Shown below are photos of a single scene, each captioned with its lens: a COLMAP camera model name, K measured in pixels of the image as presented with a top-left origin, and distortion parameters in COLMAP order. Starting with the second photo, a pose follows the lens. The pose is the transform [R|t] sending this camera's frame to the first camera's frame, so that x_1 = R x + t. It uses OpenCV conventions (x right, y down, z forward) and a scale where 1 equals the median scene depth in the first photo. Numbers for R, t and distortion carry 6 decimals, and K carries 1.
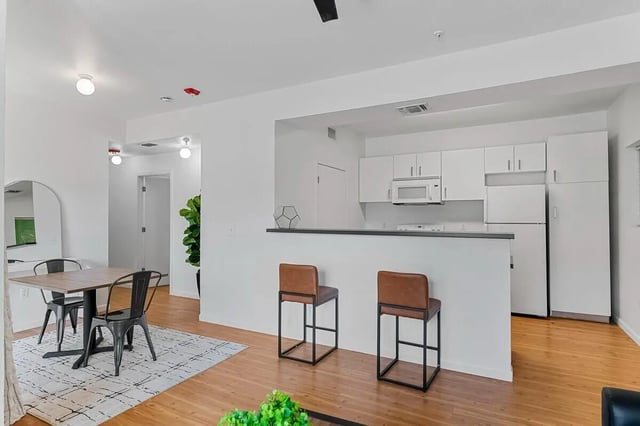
lens RADIAL K [[352.2, 0, 321.5], [0, 352.2, 217.5], [0, 0, 1]] dist [0.000852, -0.000209]
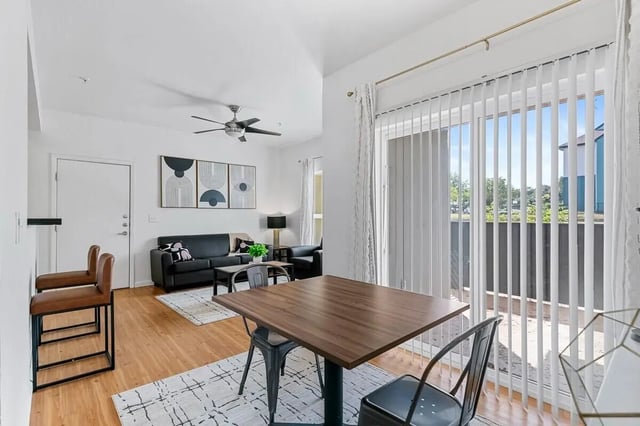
lens RADIAL K [[309.1, 0, 322.3], [0, 309.1, 216.6], [0, 0, 1]] dist [-0.001076, -0.000066]
pose [[-0.940215, 0.001219, 0.340578, -0.791111], [0.000972, 0.999999, -0.000896, 0.033152], [-0.340579, -0.000512, -0.940216, 1.441563]]
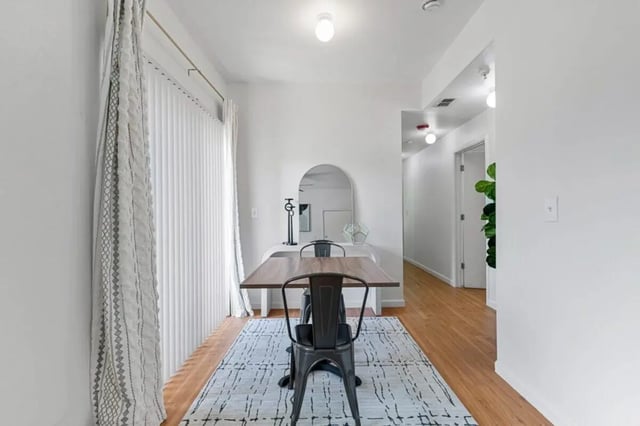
lens RADIAL K [[309.1, 0, 322.3], [0, 309.1, 216.6], [0, 0, 1]] dist [-0.001076, -0.000066]
pose [[0.482403, -0.003988, -0.875940, -0.058937], [0.006351, 0.999979, -0.001056, 0.054238], [0.875926, -0.005053, 0.482418, 0.657103]]
